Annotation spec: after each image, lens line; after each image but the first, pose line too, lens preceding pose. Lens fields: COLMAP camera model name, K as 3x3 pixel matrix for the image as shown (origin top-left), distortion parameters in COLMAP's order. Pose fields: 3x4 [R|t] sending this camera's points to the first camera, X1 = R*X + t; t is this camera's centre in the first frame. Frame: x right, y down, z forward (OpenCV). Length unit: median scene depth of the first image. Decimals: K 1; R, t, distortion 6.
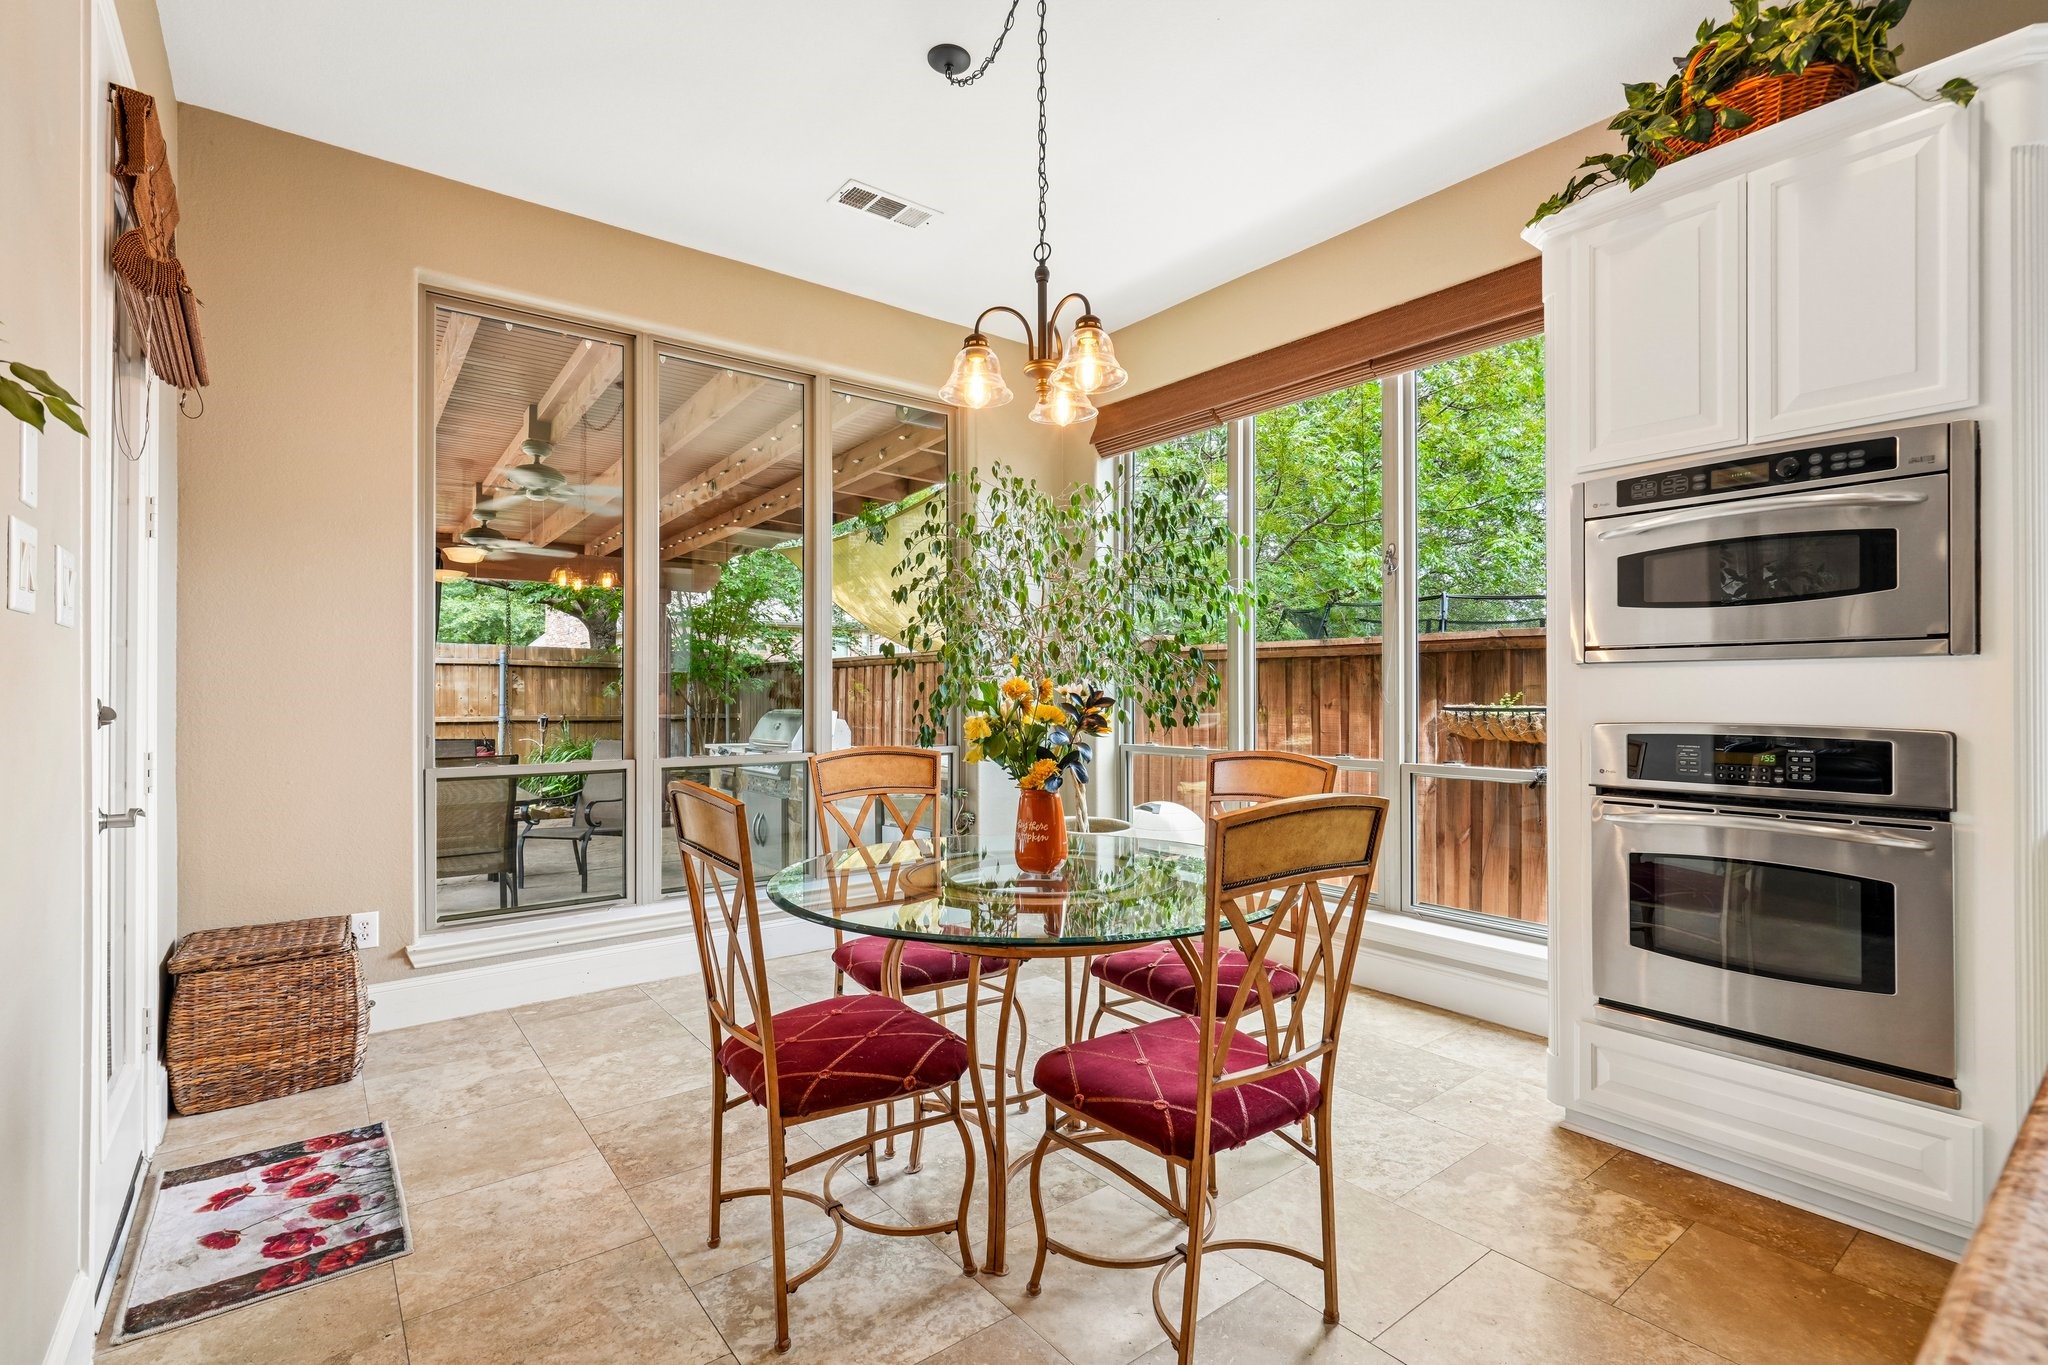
lens RADIAL K [[925.9, 0, 1022.5], [0, 925.9, 692.1], [0, 0, 1]] dist [-0.005855, 0.002783]
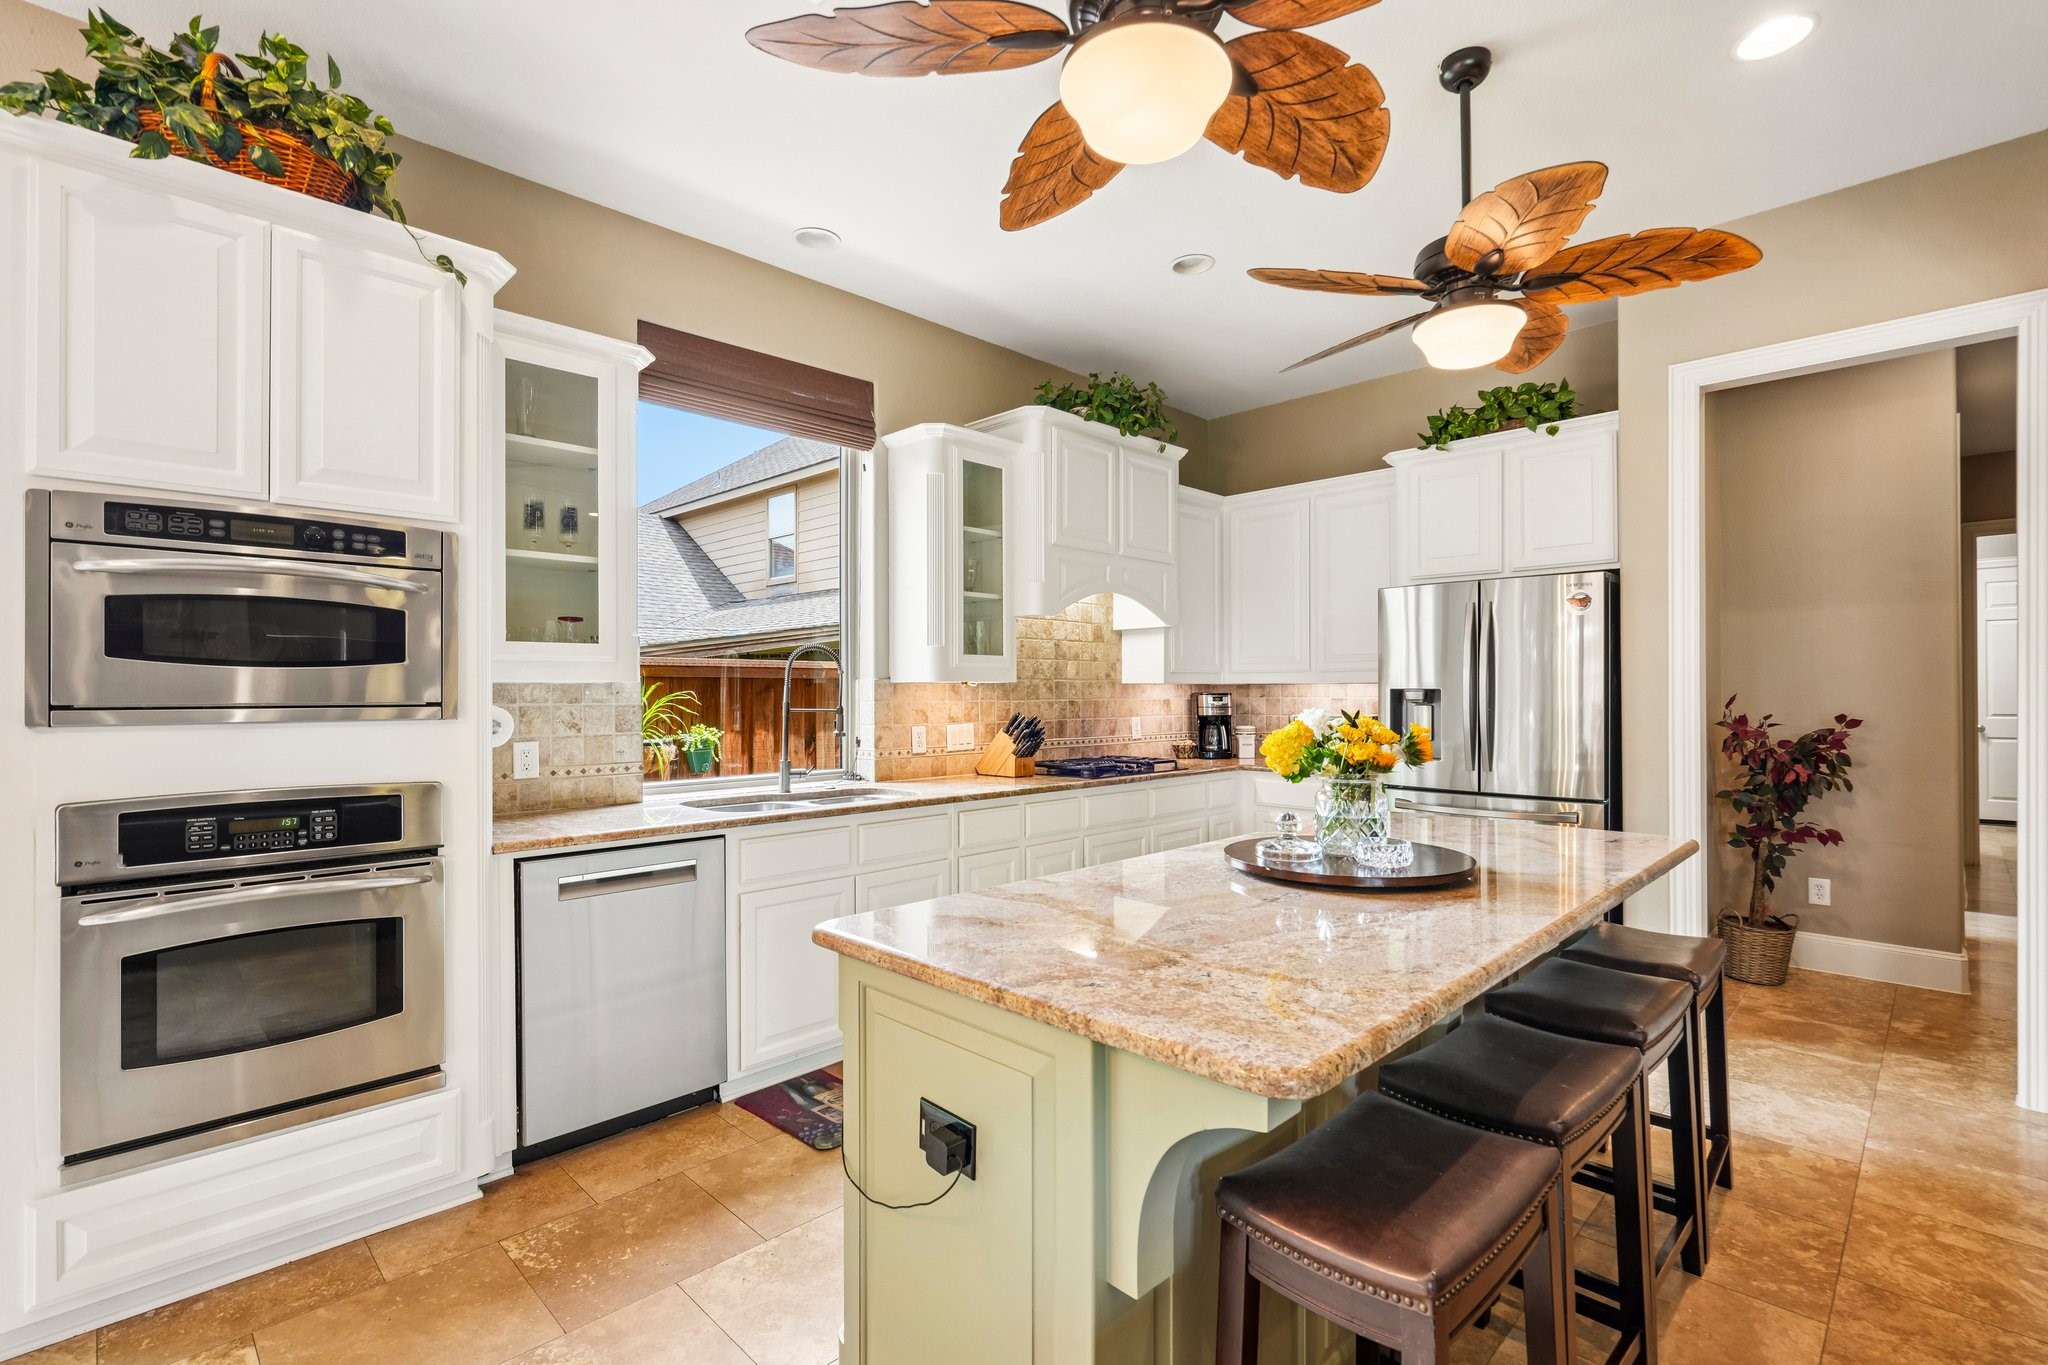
lens RADIAL K [[925.9, 0, 1022.5], [0, 925.9, 692.1], [0, 0, 1]] dist [-0.005855, 0.002783]
pose [[-0.114651, 0.004816, 0.993394, -0.273016], [0.001222, 0.999988, -0.004707, -0.062240], [-0.993405, 0.000674, -0.114656, 0.326200]]
